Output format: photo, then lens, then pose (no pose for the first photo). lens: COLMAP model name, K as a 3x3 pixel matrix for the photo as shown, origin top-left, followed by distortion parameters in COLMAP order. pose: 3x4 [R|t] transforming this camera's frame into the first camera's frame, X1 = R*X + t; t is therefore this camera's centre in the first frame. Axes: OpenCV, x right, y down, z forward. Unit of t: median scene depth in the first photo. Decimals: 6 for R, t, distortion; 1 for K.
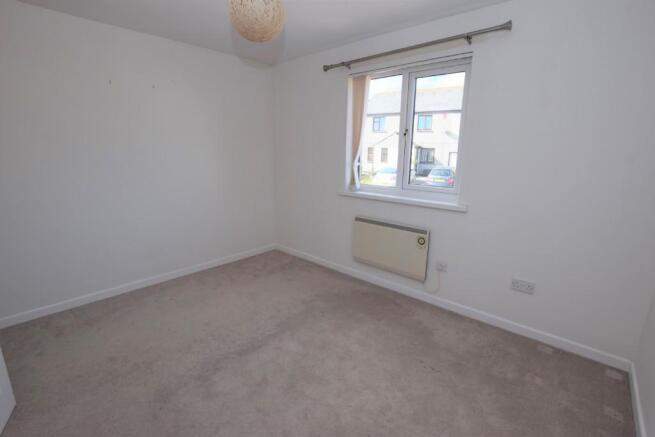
lens RADIAL K [[301.2, 0, 327.5], [0, 301.2, 218.5], [0, 0, 1]] dist [0.000049, 0.000027]
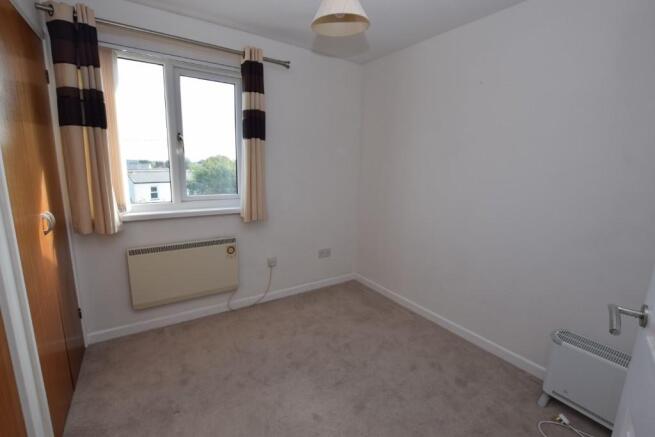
lens RADIAL K [[282.7, 0, 327.5], [0, 282.7, 218.5], [0, 0, 1]] dist [0.000384, 0.000034]
pose [[0.251441, -0.187552, 0.949527, -0.465571], [0.190429, 0.971456, 0.141457, -0.095874], [-0.948954, 0.145249, 0.279979, 0.427354]]
